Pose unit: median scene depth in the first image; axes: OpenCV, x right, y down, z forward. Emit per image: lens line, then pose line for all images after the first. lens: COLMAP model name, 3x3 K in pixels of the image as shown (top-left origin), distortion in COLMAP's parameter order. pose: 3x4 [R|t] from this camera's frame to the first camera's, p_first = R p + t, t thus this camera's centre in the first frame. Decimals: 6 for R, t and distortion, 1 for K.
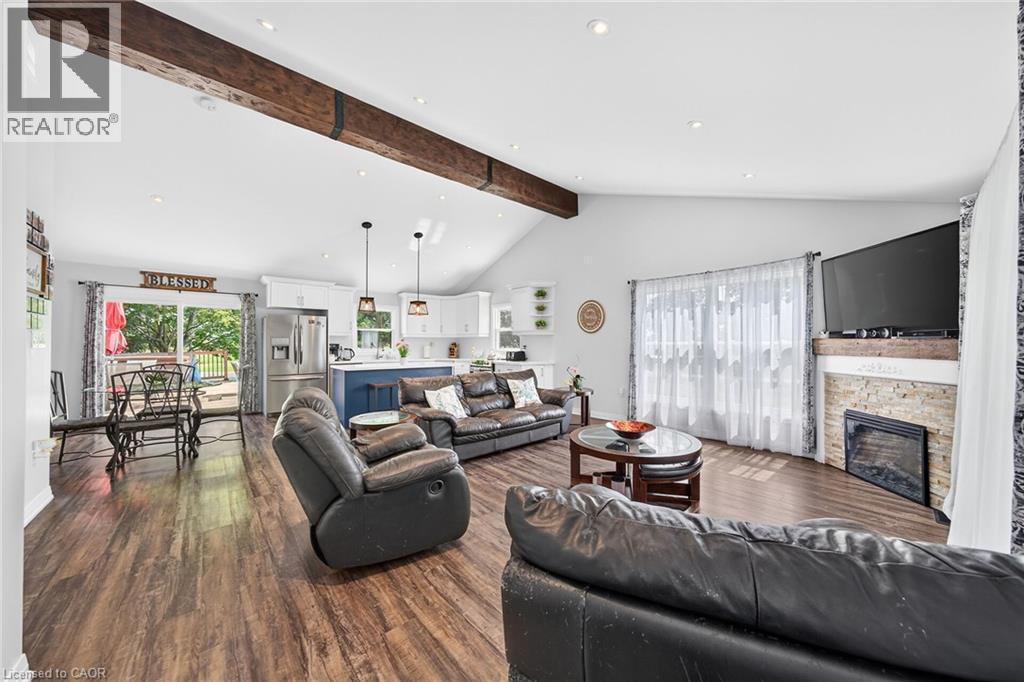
lens RADIAL K [[352.9, 0, 518.9], [0, 352.9, 344.1], [0, 0, 1]] dist [0.001177, 0.001051]
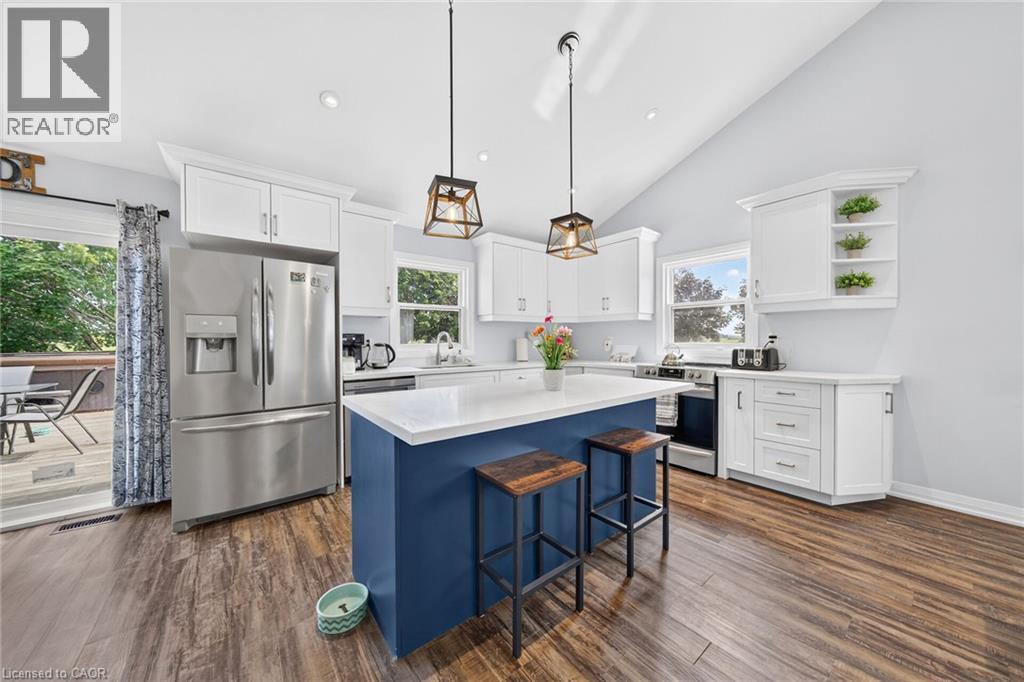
lens RADIAL K [[352.9, 0, 521.3], [0, 352.9, 344.5], [0, 0, 1]] dist [0.001177, 0.001051]
pose [[0.999273, -0.001553, -0.038083, -0.338944], [0.002167, 0.999868, 0.016080, 0.008065], [0.038053, -0.016151, 0.999145, 0.646715]]
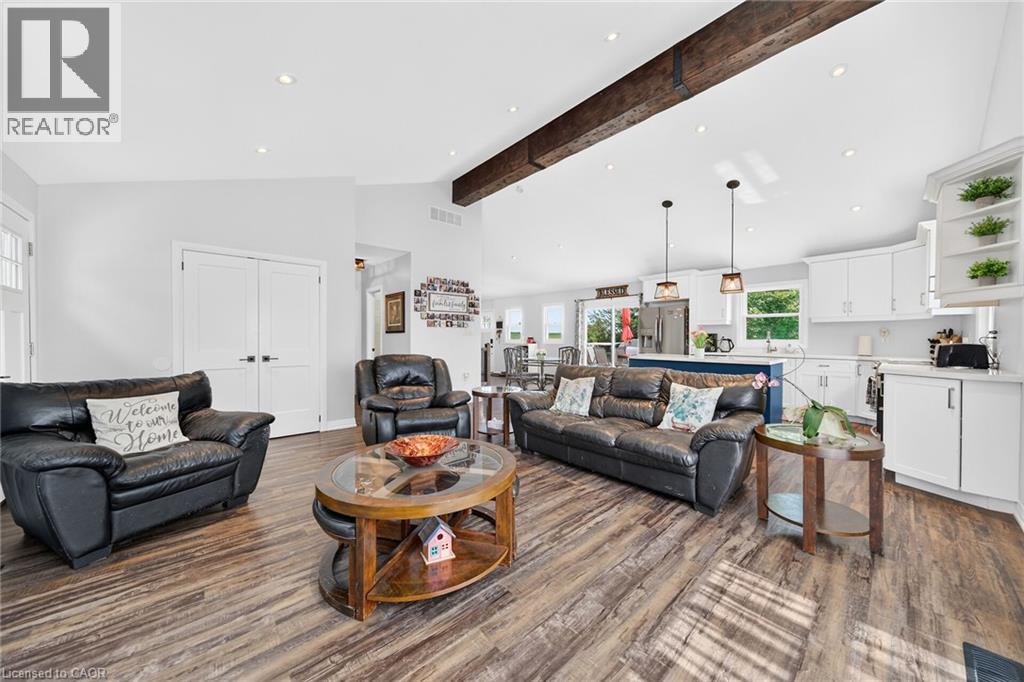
lens RADIAL K [[352.9, 0, 515.6], [0, 352.9, 341.2], [0, 0, 1]] dist [0.001177, 0.001051]
pose [[0.019246, 0.007472, -0.999787, 0.471830], [-0.003786, 0.999965, 0.007400, 0.016963], [0.999808, 0.003643, 0.019273, 0.561003]]
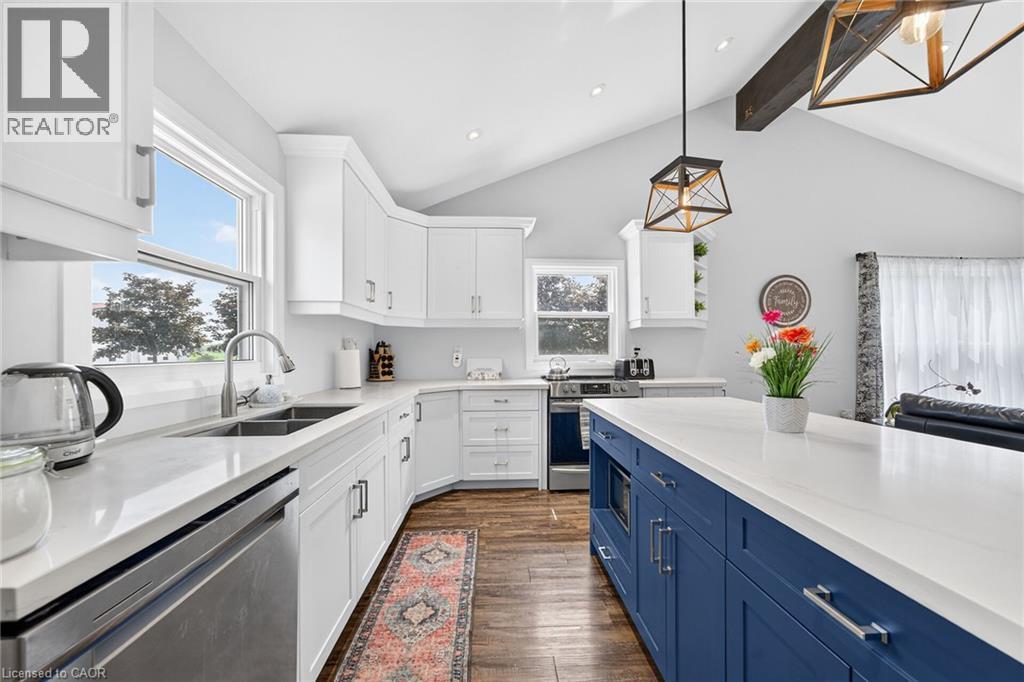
lens RADIAL K [[352.9, 0, 515.9], [0, 352.9, 349.1], [0, 0, 1]] dist [0.001177, 0.001051]
pose [[0.619646, 0.008795, 0.784832, -0.583485], [0.002546, 0.999909, -0.013215, 0.013763], [-0.784878, 0.010187, 0.619567, 0.991413]]
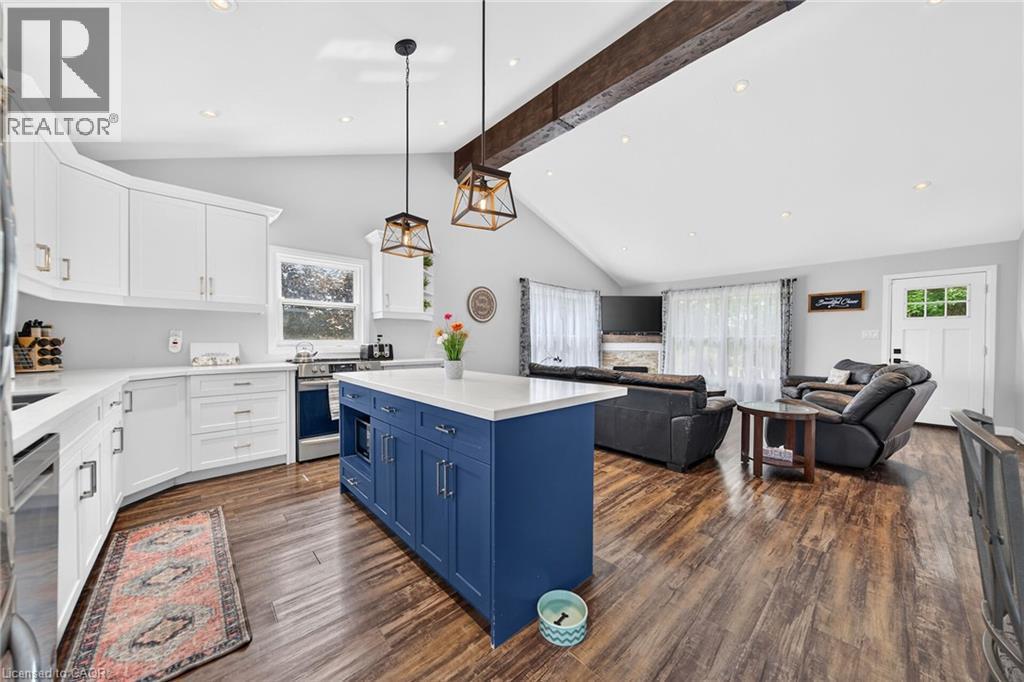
lens RADIAL K [[352.9, 0, 512.7], [0, 352.9, 348.9], [0, 0, 1]] dist [0.001177, 0.001051]
pose [[-0.010147, -0.016518, 0.999812, -0.716047], [-0.000652, 0.999863, 0.016512, 0.021065], [-0.999948, -0.000485, -0.010156, 0.934510]]
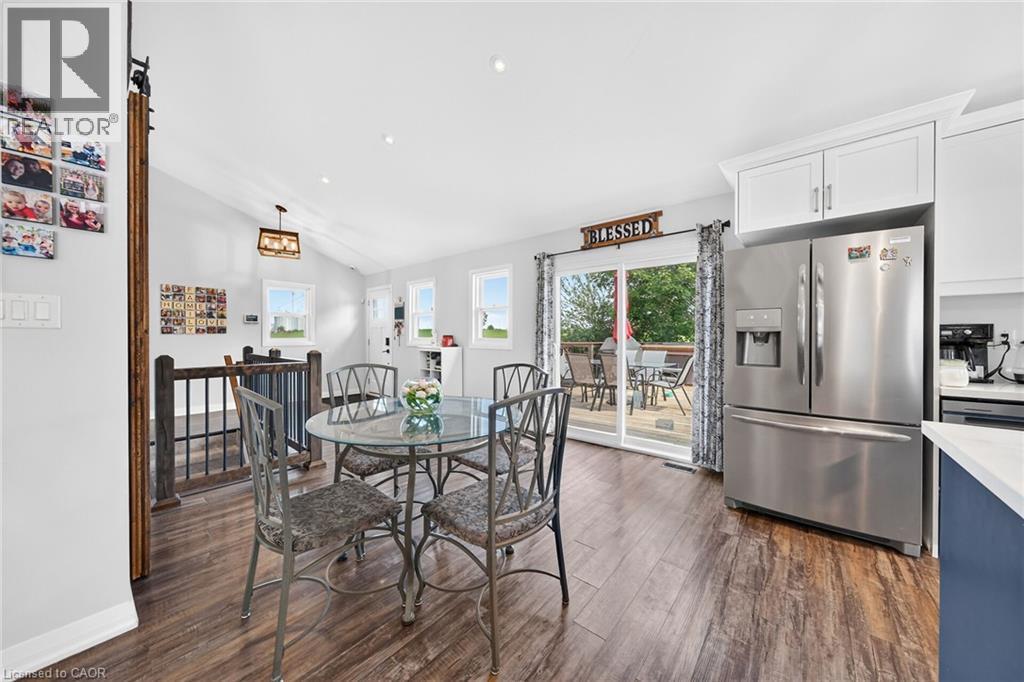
lens RADIAL K [[352.9, 0, 513.2], [0, 352.9, 337.0], [0, 0, 1]] dist [0.001177, 0.001051]
pose [[0.159359, 0.006637, -0.987198, -0.347395], [0.001681, 0.999974, 0.006994, 0.009067], [0.987219, -0.002774, 0.159343, 0.688423]]
